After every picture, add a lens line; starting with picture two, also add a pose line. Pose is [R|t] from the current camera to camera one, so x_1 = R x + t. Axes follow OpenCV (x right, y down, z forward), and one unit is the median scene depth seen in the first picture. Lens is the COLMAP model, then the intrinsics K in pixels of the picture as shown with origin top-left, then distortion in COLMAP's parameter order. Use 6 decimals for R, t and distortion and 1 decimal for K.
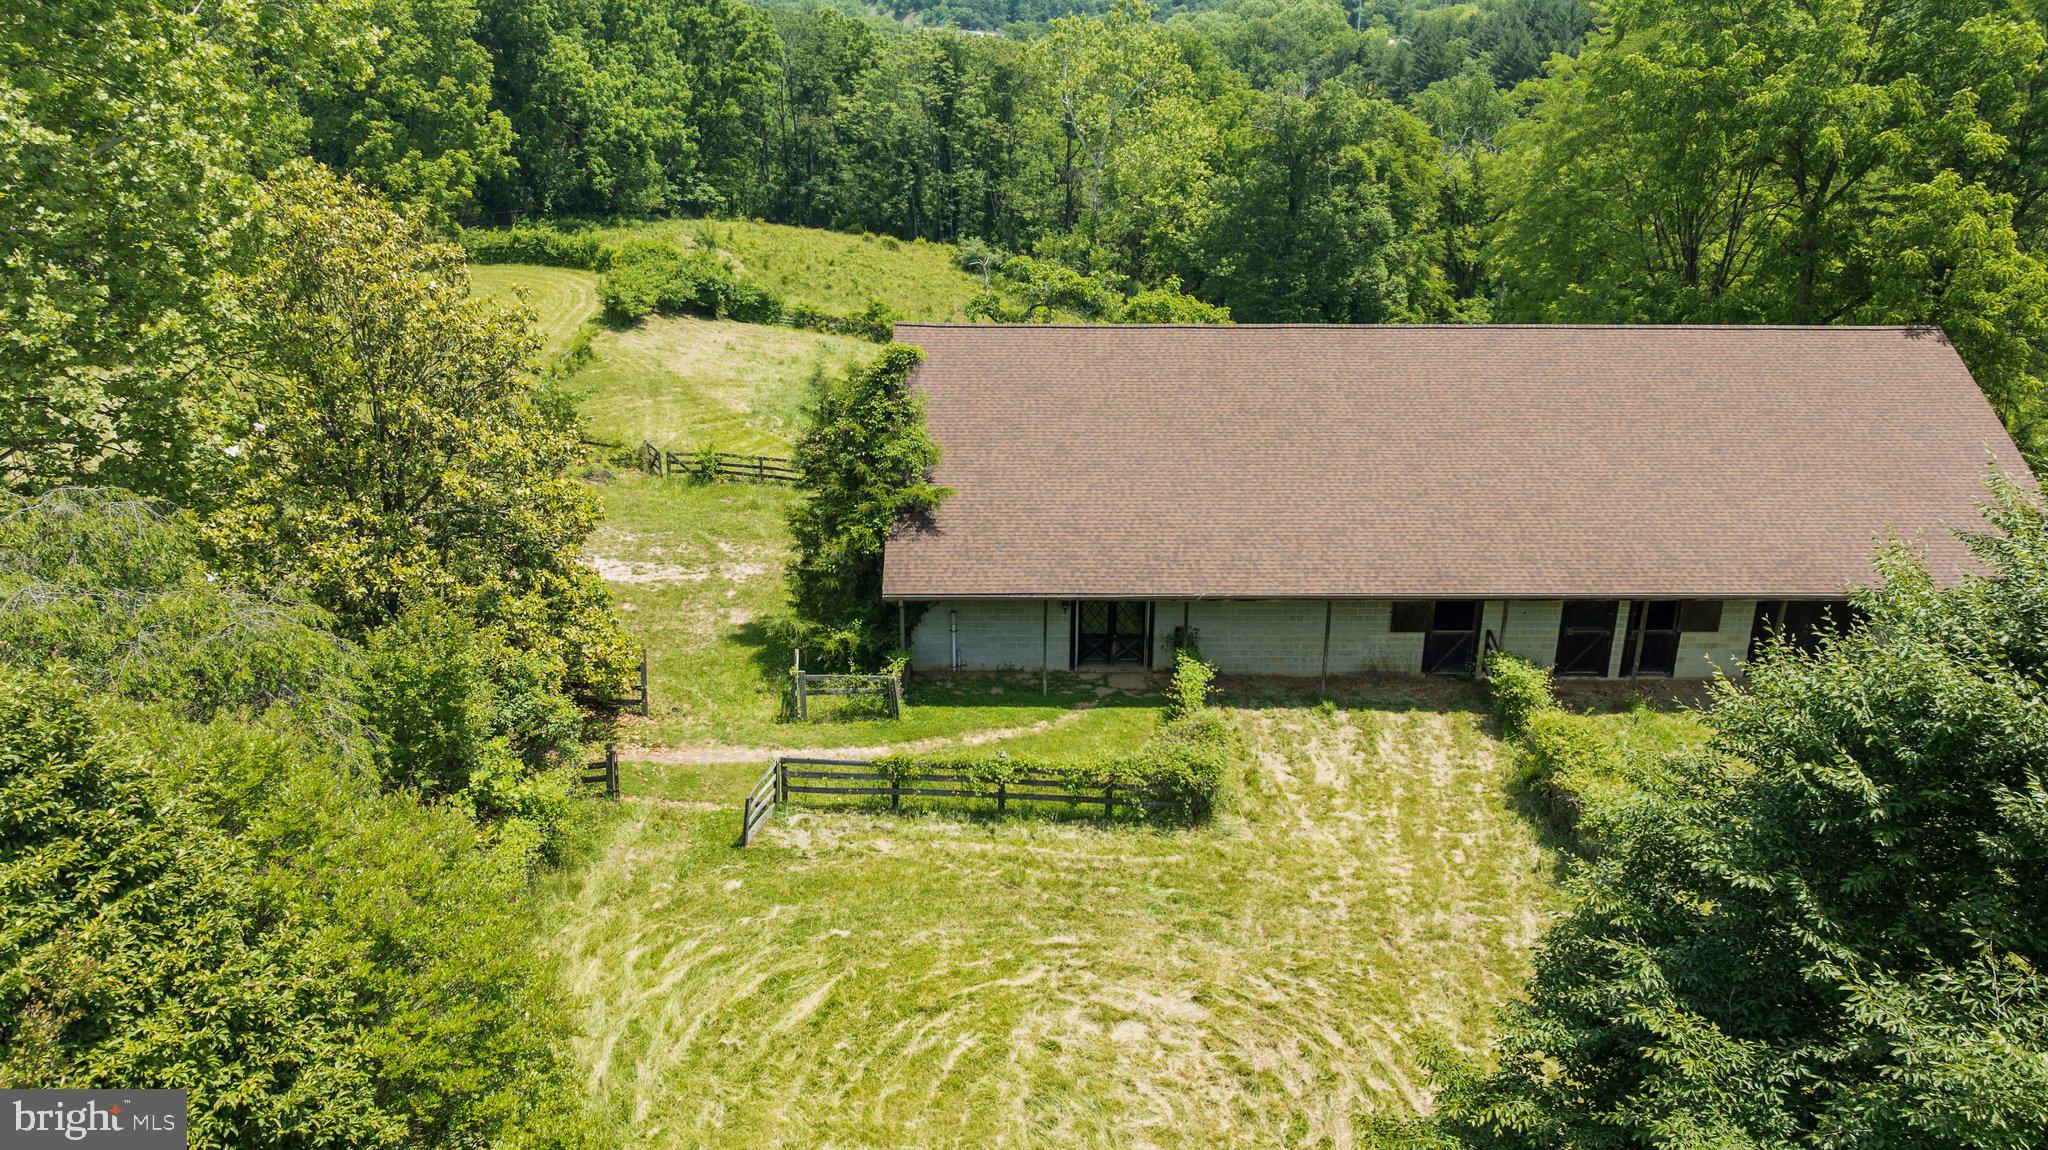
lens RADIAL K [[1427.5, 0, 1000.3], [0, 1427.5, 575.4], [0, 0, 1]] dist [-0.012802, -0.008642]
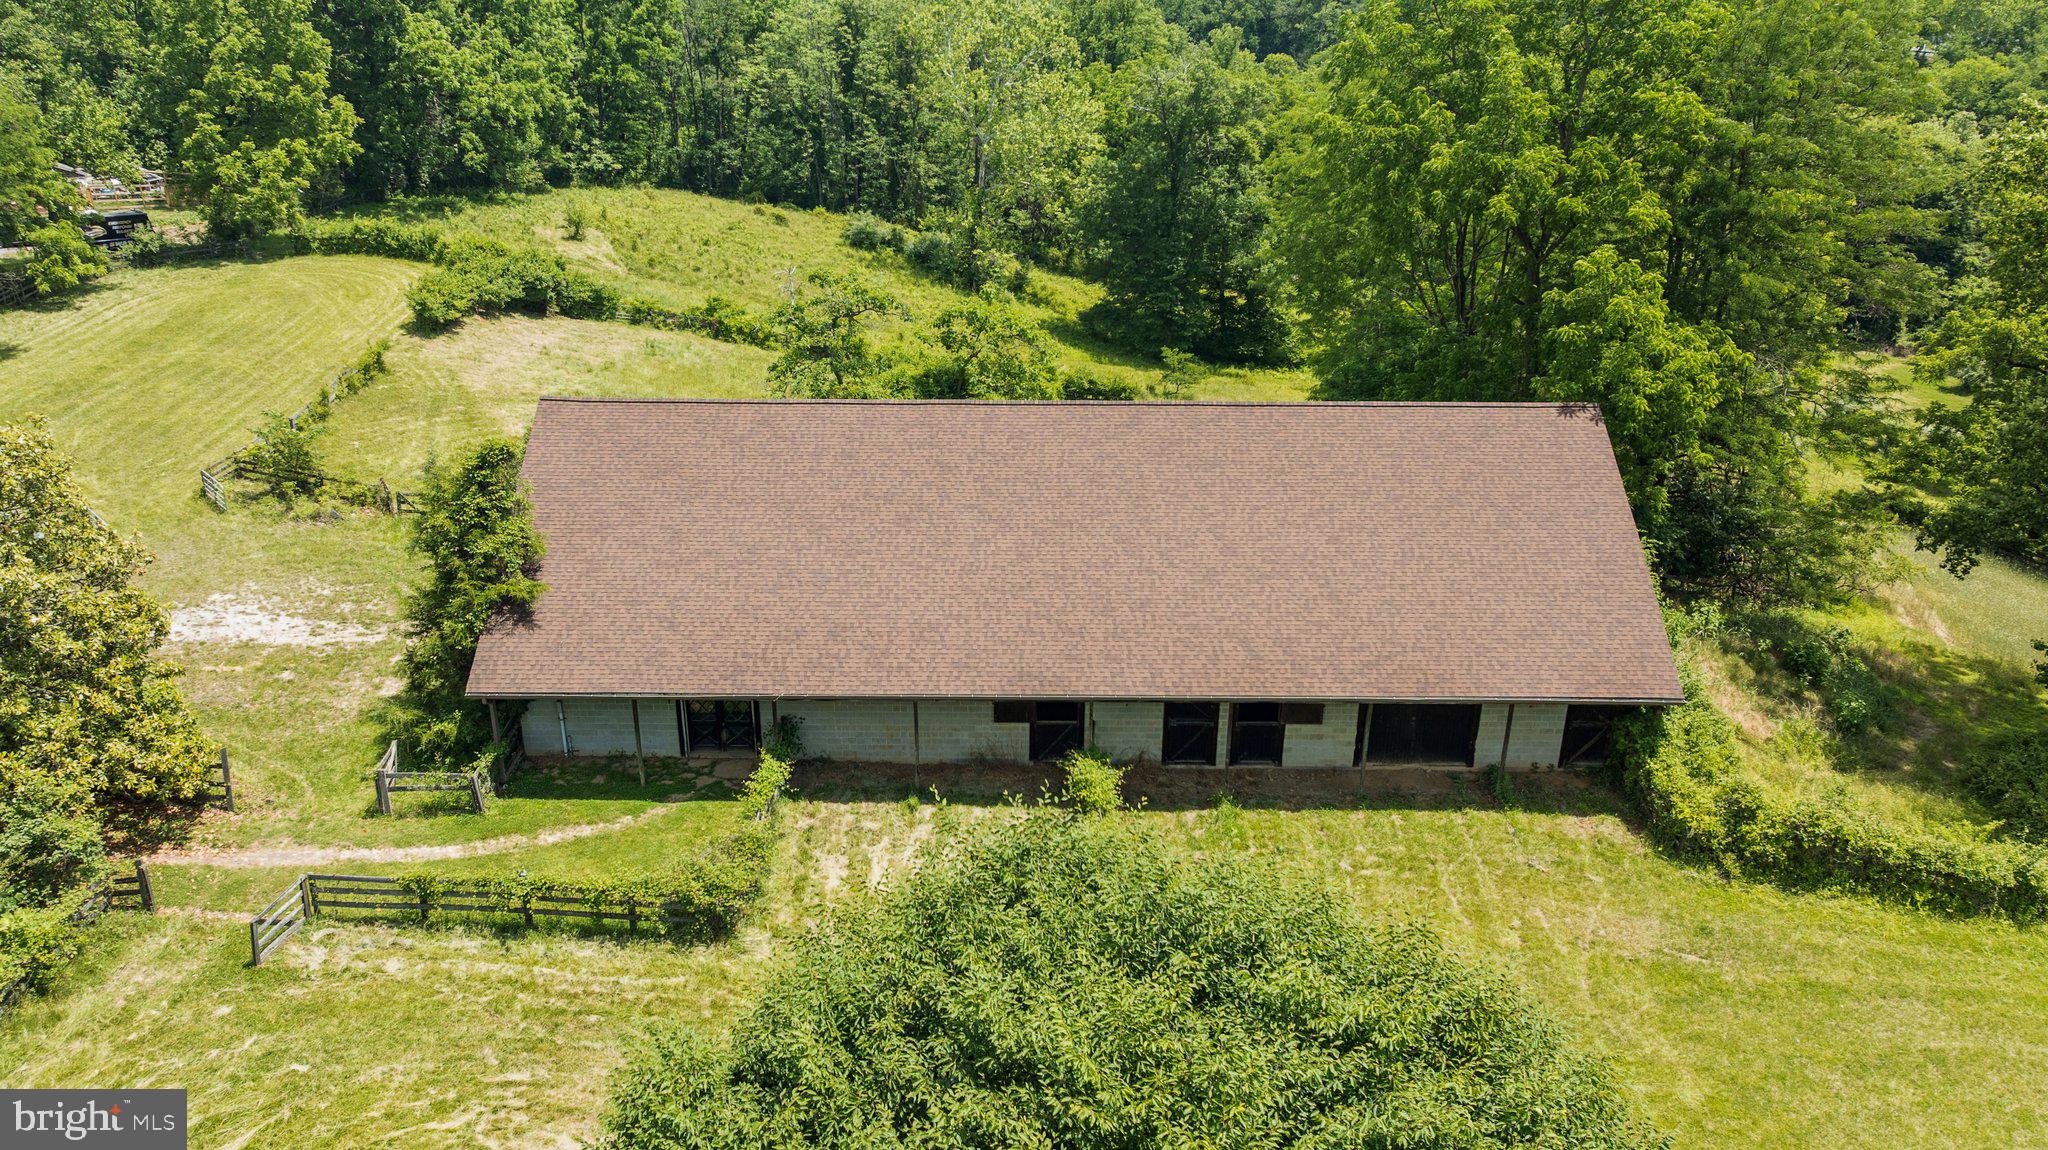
lens RADIAL K [[1445.6, 0, 994.3], [0, 1445.6, 573.2], [0, 0, 1]] dist [-0.016606, 0.005584]
pose [[0.999960, 0.006432, -0.006269, 0.290877], [-0.006156, 0.999046, 0.043228, -0.114694], [0.006541, -0.043188, 0.999046, -0.017496]]
